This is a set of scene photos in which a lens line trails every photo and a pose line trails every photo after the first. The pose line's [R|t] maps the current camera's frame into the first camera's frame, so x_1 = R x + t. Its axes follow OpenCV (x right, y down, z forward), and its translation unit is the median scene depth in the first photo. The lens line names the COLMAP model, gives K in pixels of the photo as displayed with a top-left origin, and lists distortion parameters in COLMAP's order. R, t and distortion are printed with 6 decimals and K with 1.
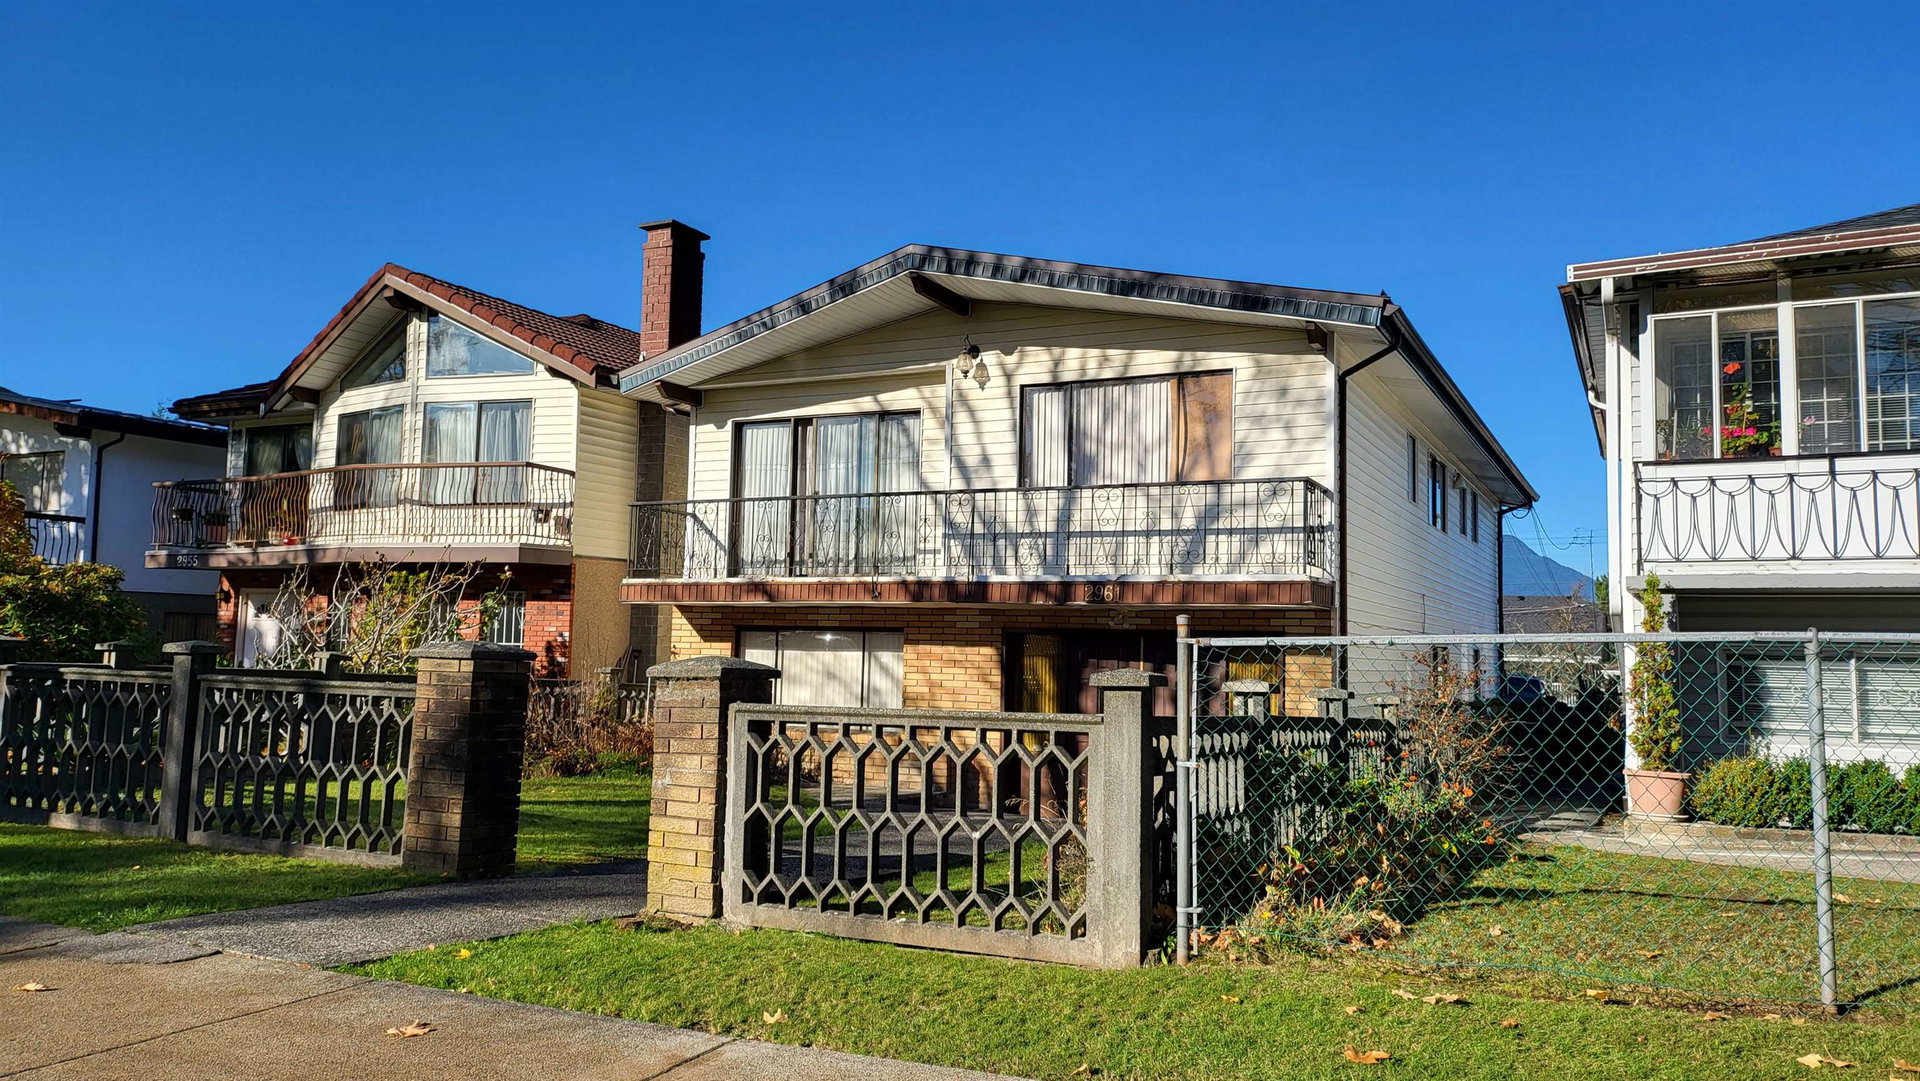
lens RADIAL K [[1388.9, 0, 947.9], [0, 1388.9, 551.9], [0, 0, 1]] dist [0.057460, -0.000536]
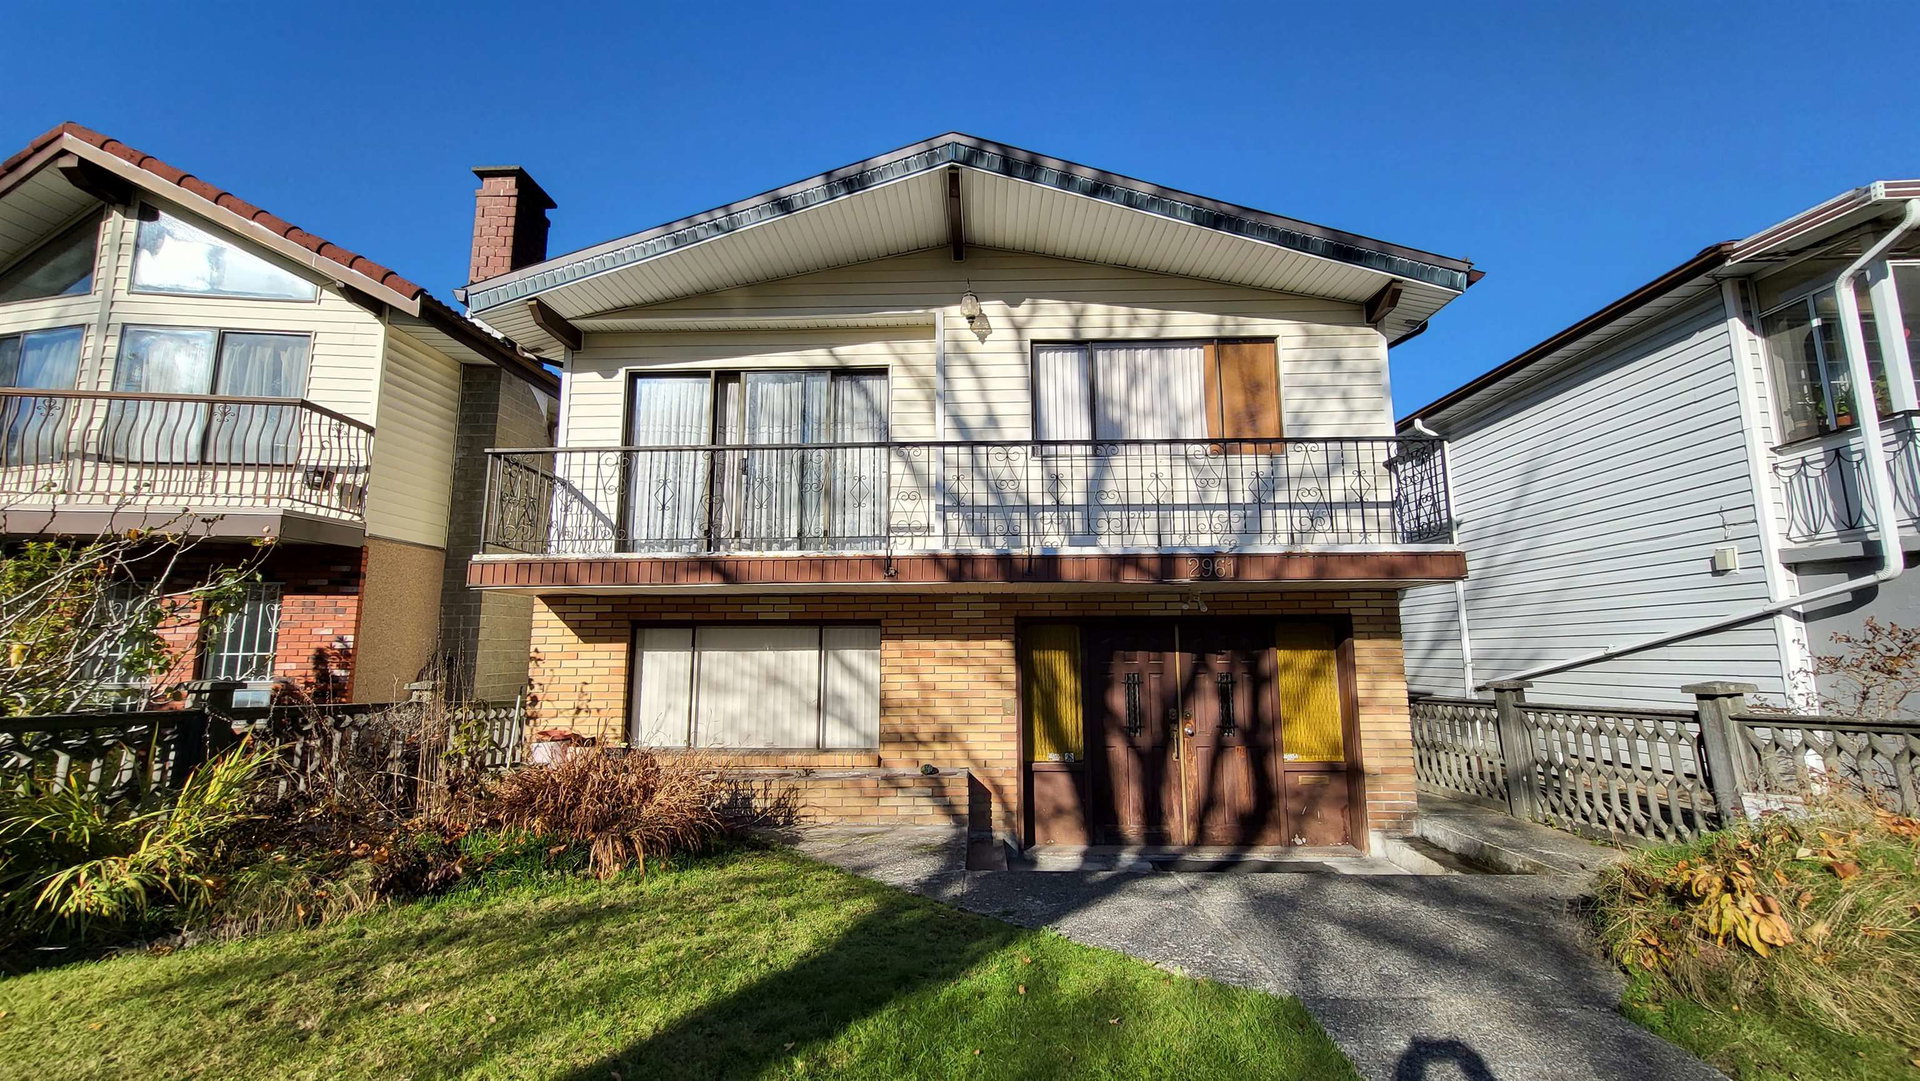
lens RADIAL K [[778.5, 0, 960.0], [0, 778.5, 540.5], [0, 0, 1]] dist [-0.001291, -0.000090]
pose [[0.898315, 0.035175, 0.437941, -0.199111], [-0.004994, 0.997543, -0.069878, 0.041163], [-0.439323, 0.060586, 0.896284, 0.580362]]
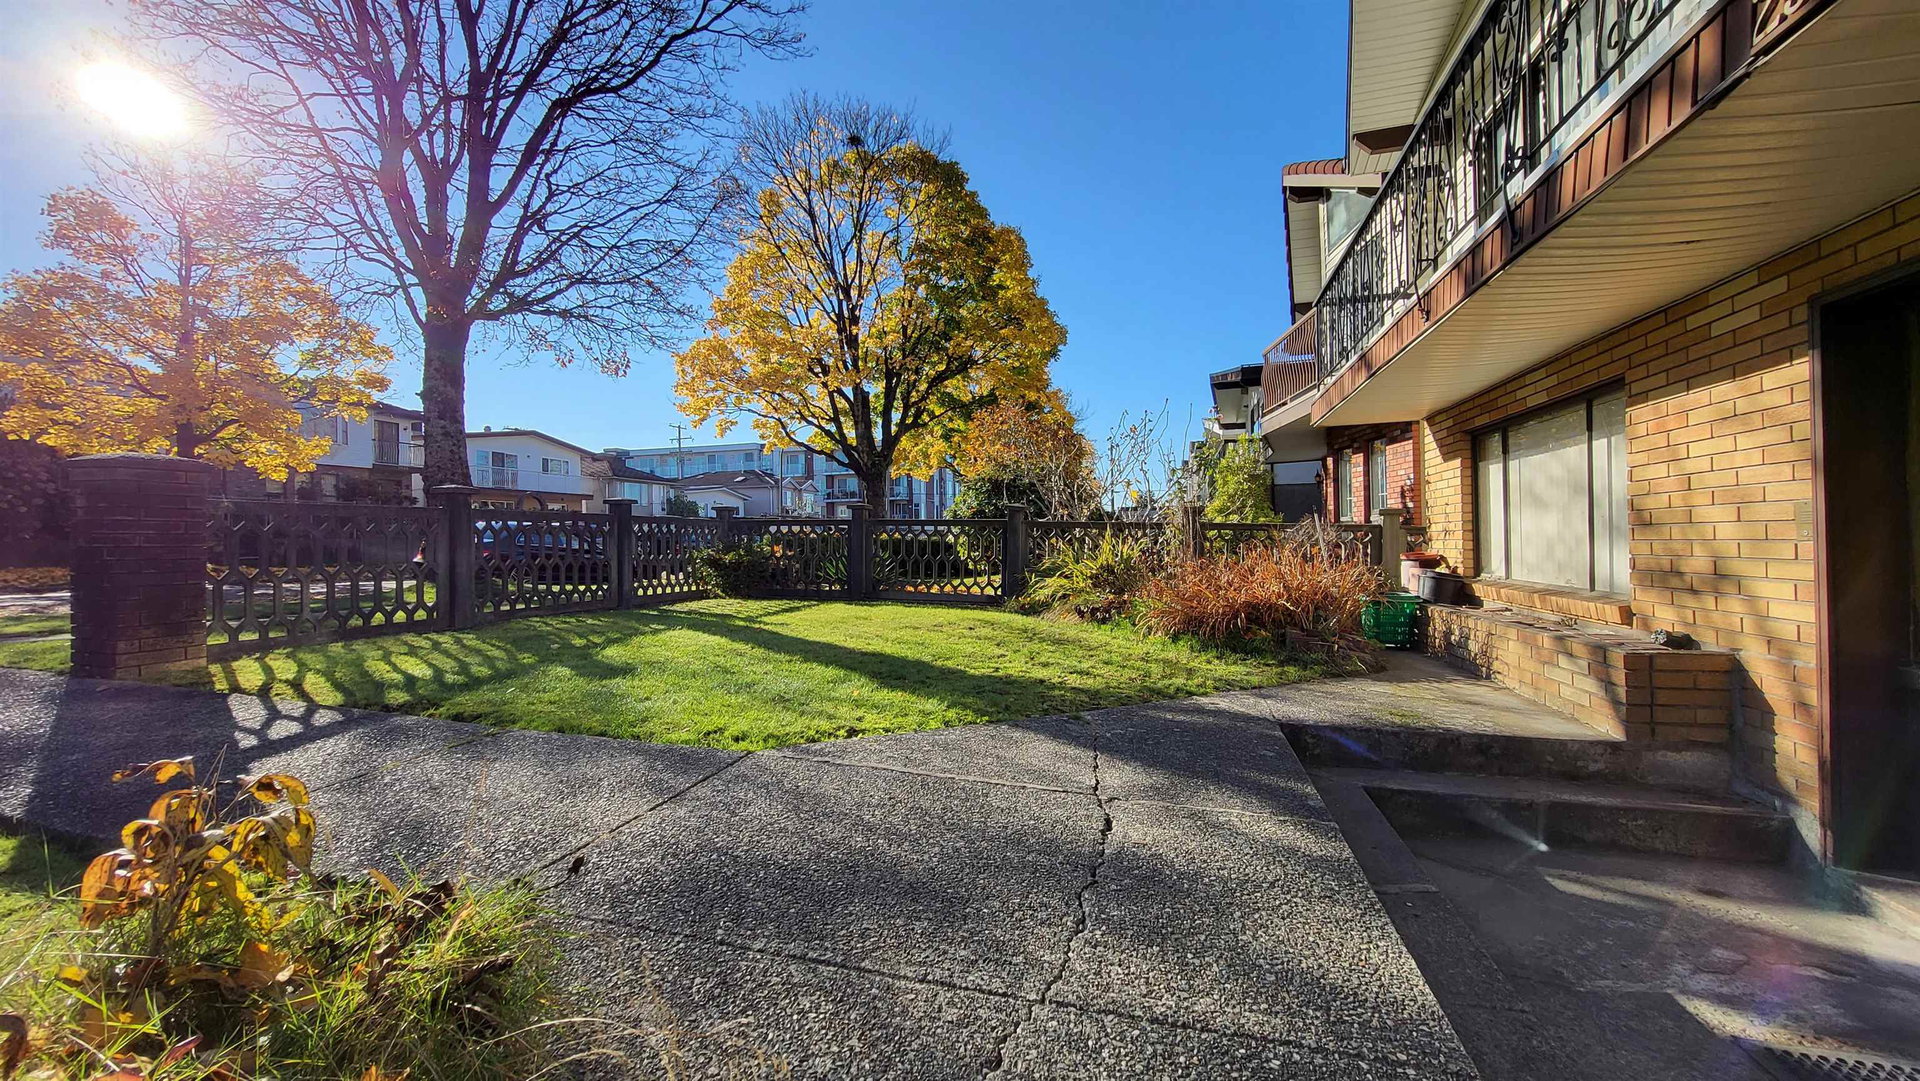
lens RADIAL K [[769.0, 0, 960.0], [0, 769.0, 540.5], [0, 0, 1]] dist [-0.001170, -0.000144]
pose [[0.213016, -0.019874, -0.976847, 0.169475], [0.084757, 0.996400, -0.001789, 0.095563], [0.973366, -0.082413, 0.213933, 0.749360]]
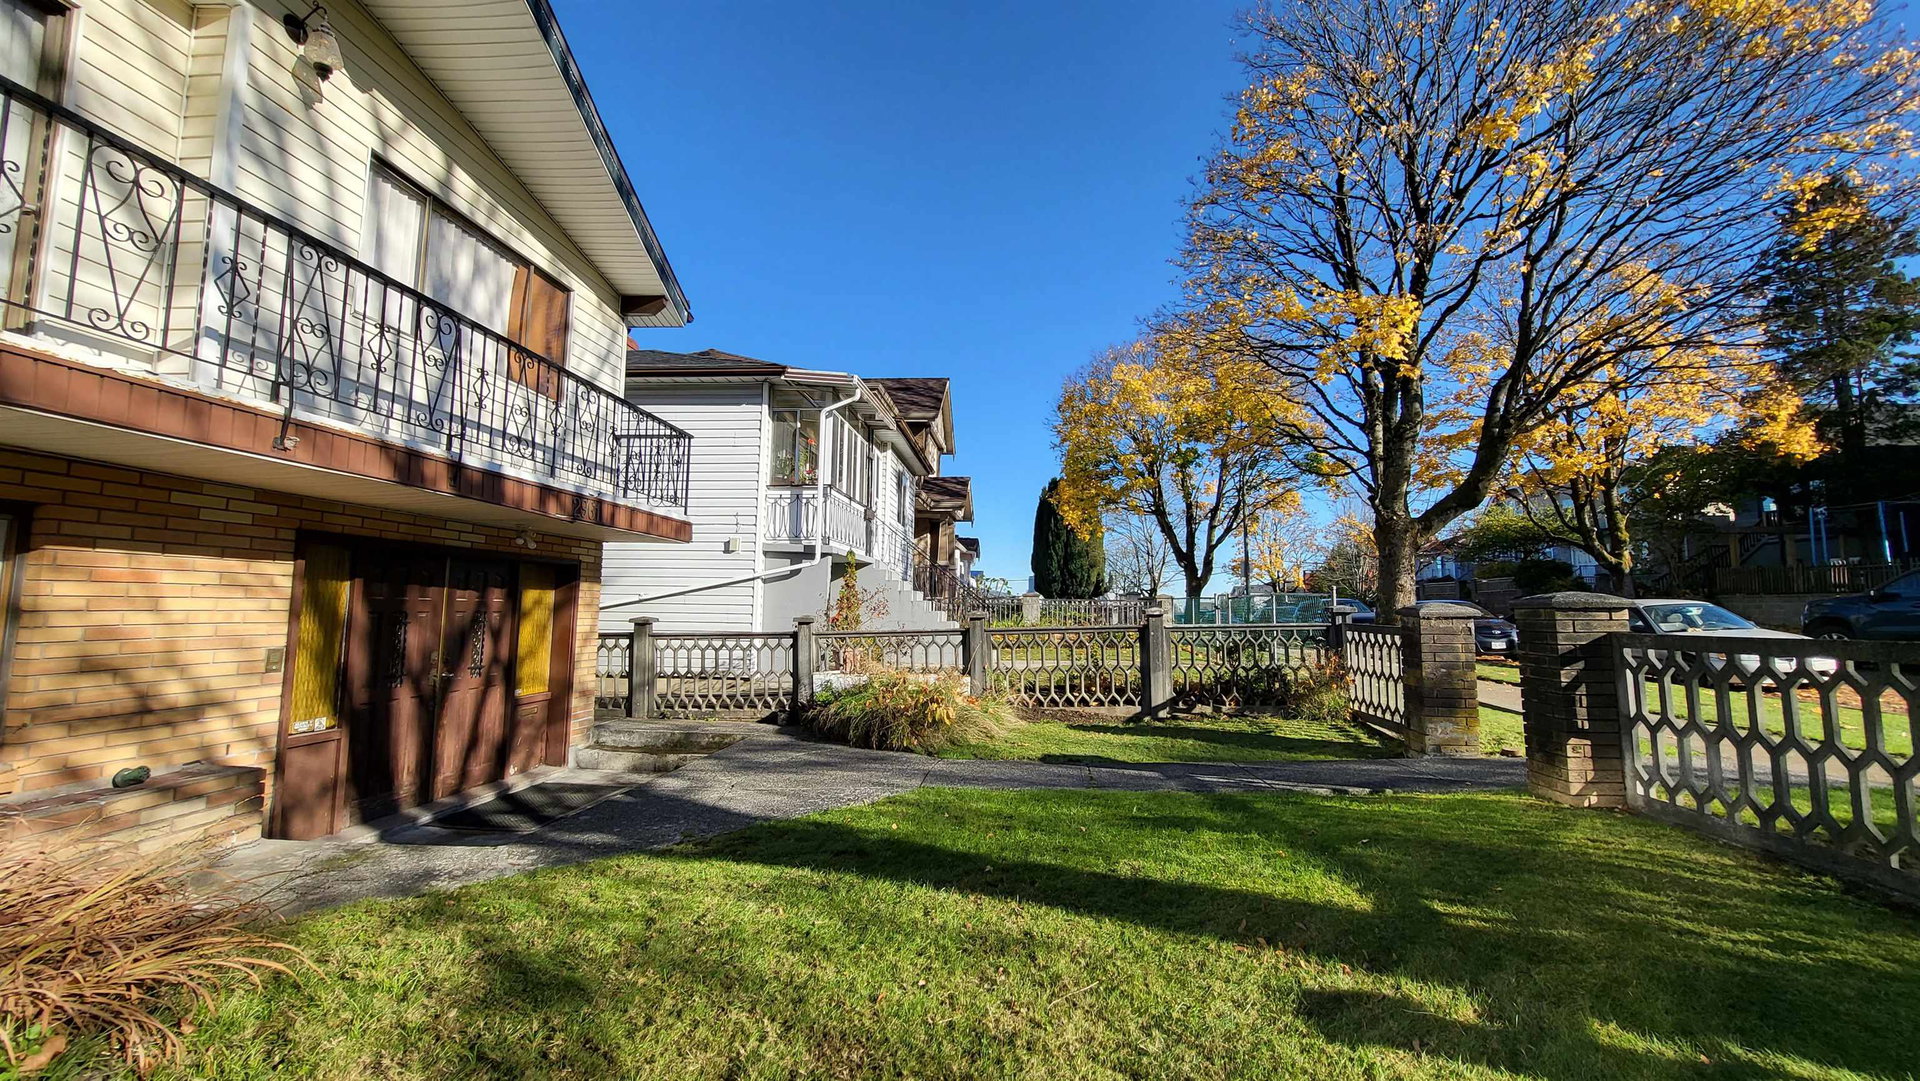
lens RADIAL K [[778.5, 0, 960.0], [0, 778.5, 540.5], [0, 0, 1]] dist [-0.001291, -0.000090]
pose [[-0.365130, 0.052316, 0.929485, -0.378427], [-0.095376, 0.991064, -0.093248, 0.063743], [-0.926058, -0.122698, -0.356877, 0.854163]]
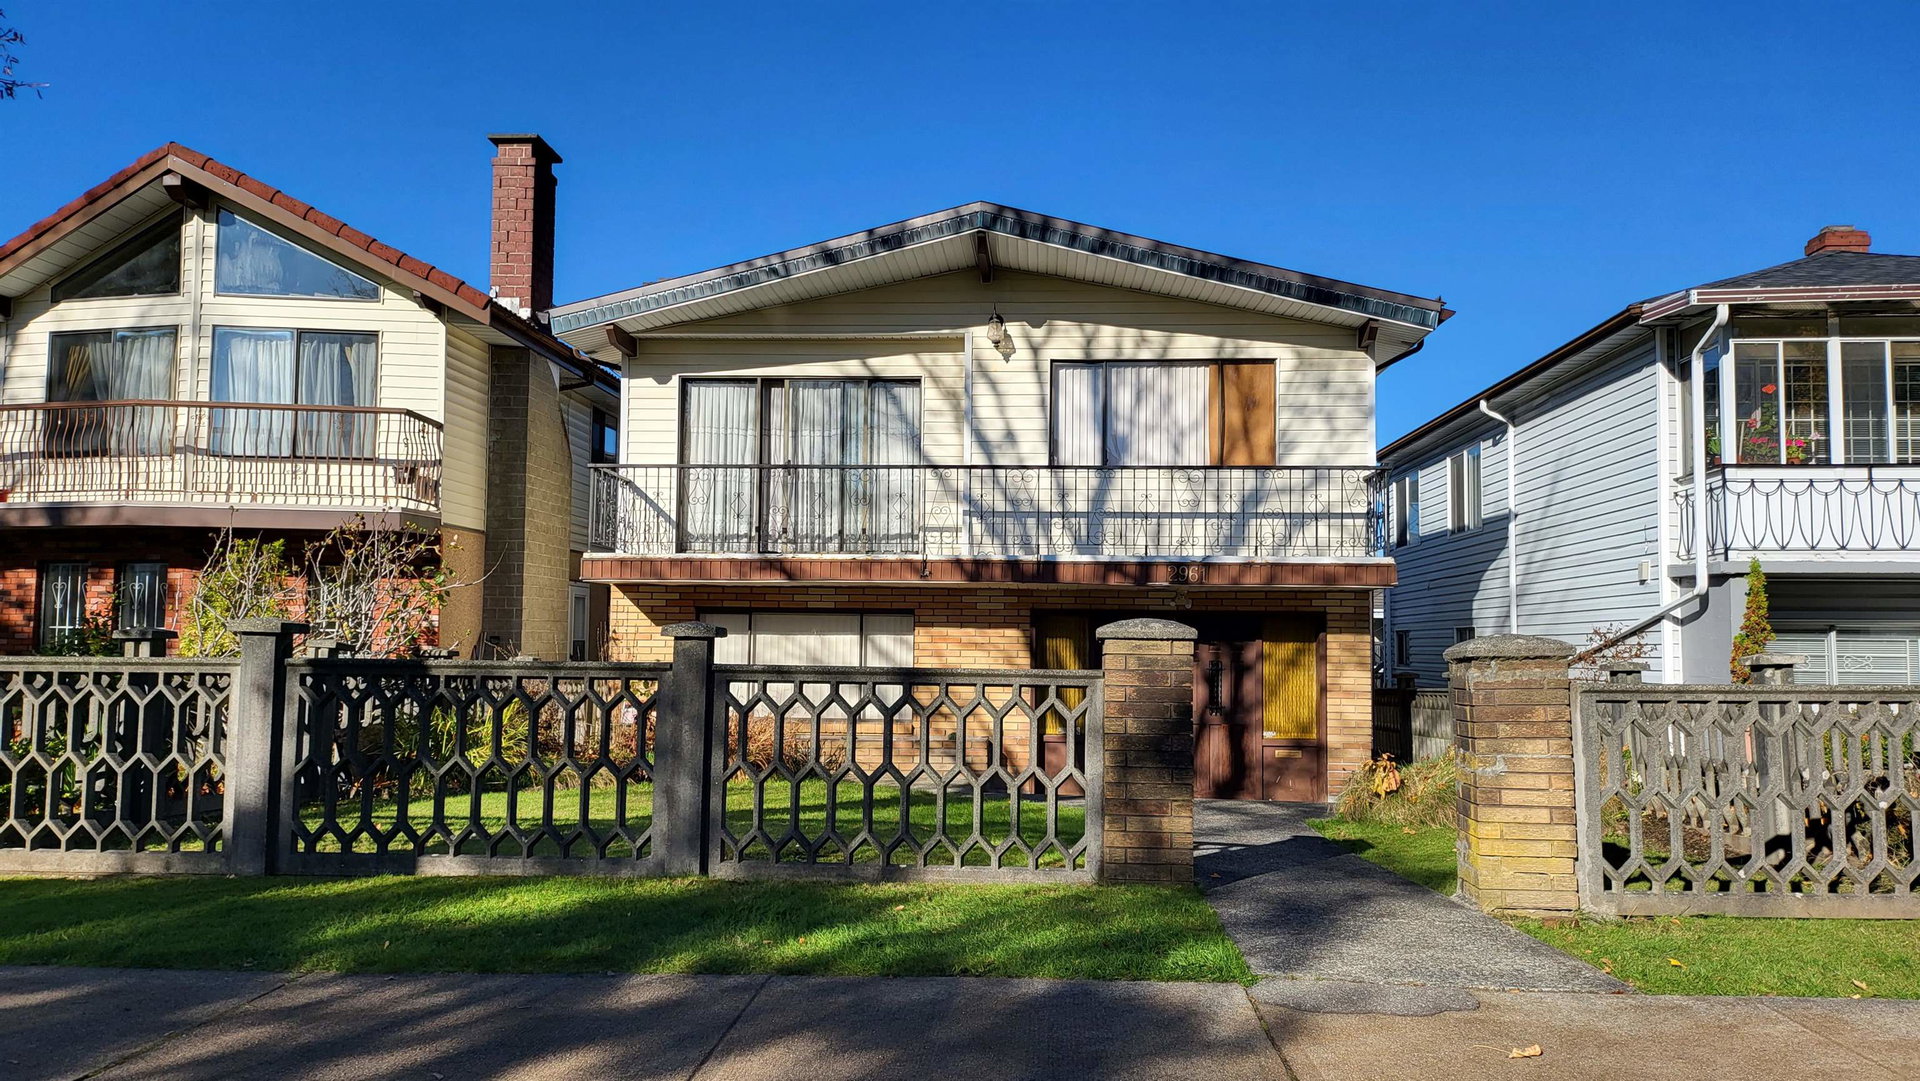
lens RADIAL K [[1388.7, 0, 963.6], [0, 1388.7, 578.5], [0, 0, 1]] dist [0.048238, -0.002026]
pose [[0.915540, 0.007740, 0.402153, -0.389696], [-0.019707, 0.999477, 0.025627, 0.009192], [-0.401744, -0.031388, 0.915214, 0.127470]]
